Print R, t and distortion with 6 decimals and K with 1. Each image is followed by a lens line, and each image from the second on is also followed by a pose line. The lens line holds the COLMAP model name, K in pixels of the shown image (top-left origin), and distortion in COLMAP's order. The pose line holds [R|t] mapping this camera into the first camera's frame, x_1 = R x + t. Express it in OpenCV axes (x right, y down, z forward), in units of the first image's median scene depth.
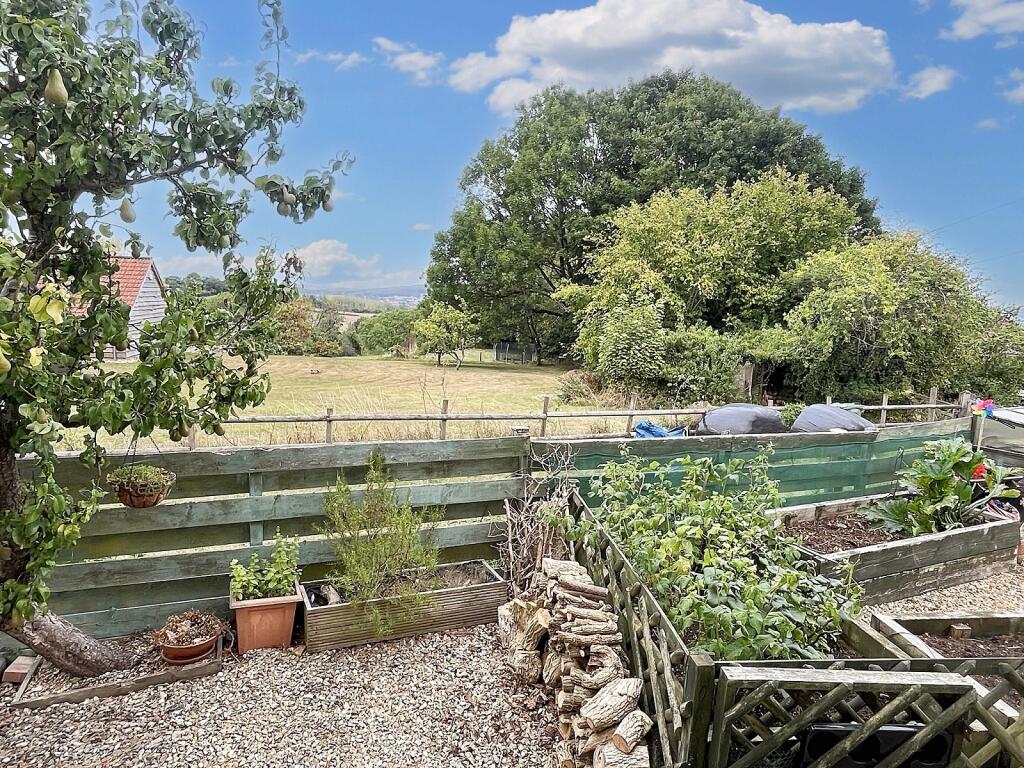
lens RADIAL K [[614.2, 0, 513.1], [0, 614.2, 391.3], [0, 0, 1]] dist [0.000307, -0.004222]
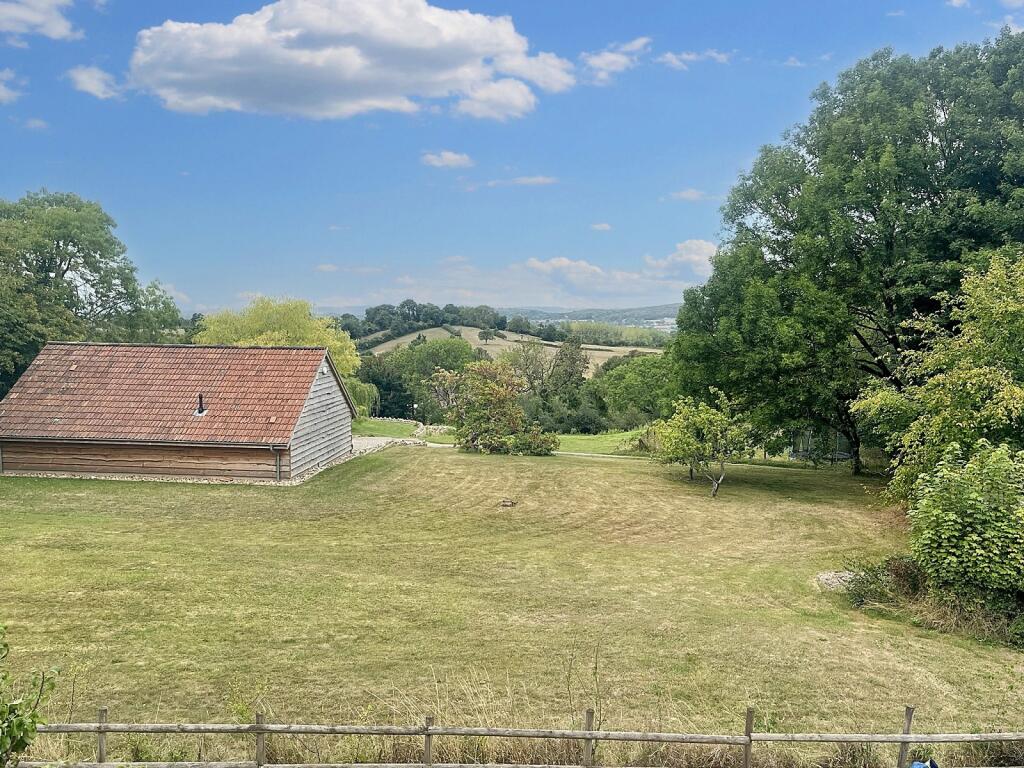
lens RADIAL K [[885.1, 0, 511.3], [0, 885.1, 389.3], [0, 0, 1]] dist [0.040639, -0.025810]
pose [[0.934793, -0.001912, -0.355189, 0.087974], [-0.023053, 0.997551, -0.066041, -0.149718], [0.354445, 0.069923, 0.932459, 0.002850]]
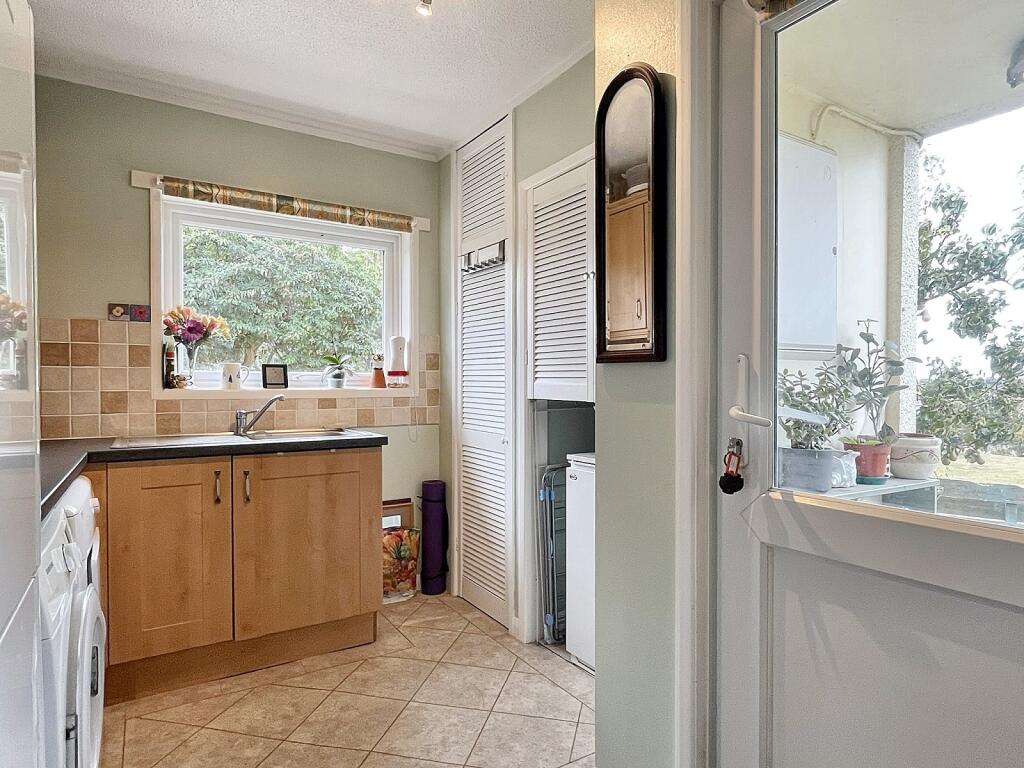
lens RADIAL K [[596.0, 0, 509.4], [0, 596.0, 379.3], [0, 0, 1]] dist [-0.002367, -0.003989]
pose [[0.441939, -0.040793, -0.896117, 0.048804], [-0.122622, 0.986841, -0.105397, 0.028061], [0.888624, 0.156463, 0.431122, -0.102271]]
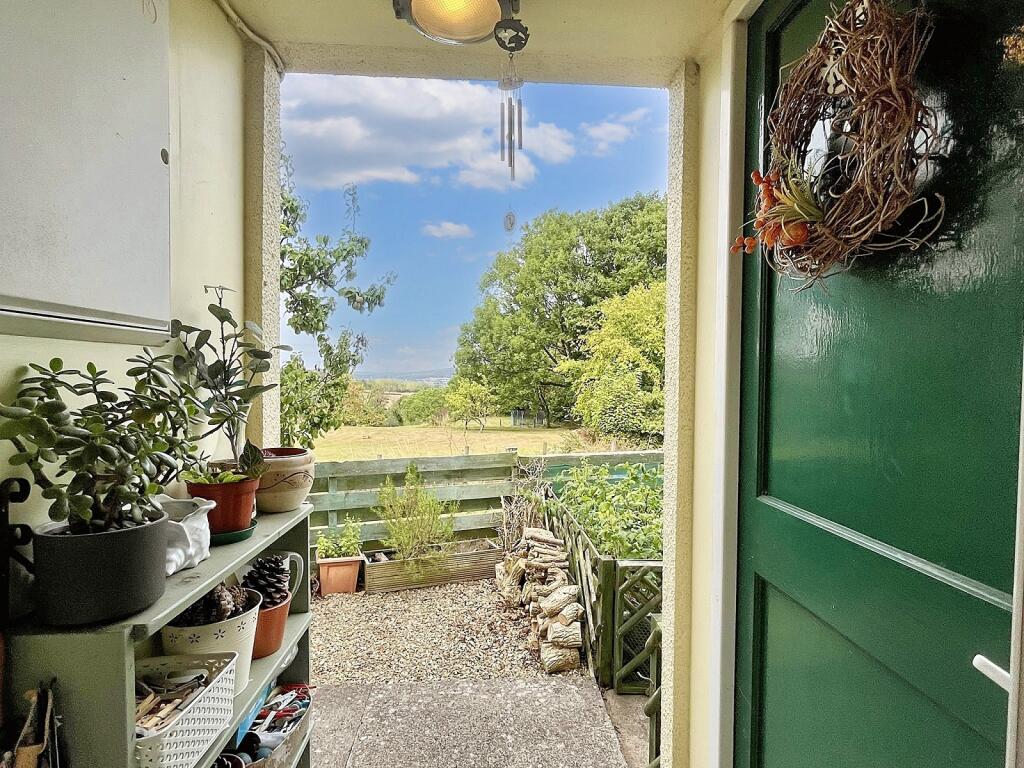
lens RADIAL K [[513.6, 0, 515.5], [0, 513.6, 389.0], [0, 0, 1]] dist [-0.000807, -0.001445]
pose [[0.999004, -0.036776, -0.025272, 0.013787], [0.033321, 0.991512, -0.125670, 0.017888], [0.029679, 0.124703, 0.991750, -0.052630]]
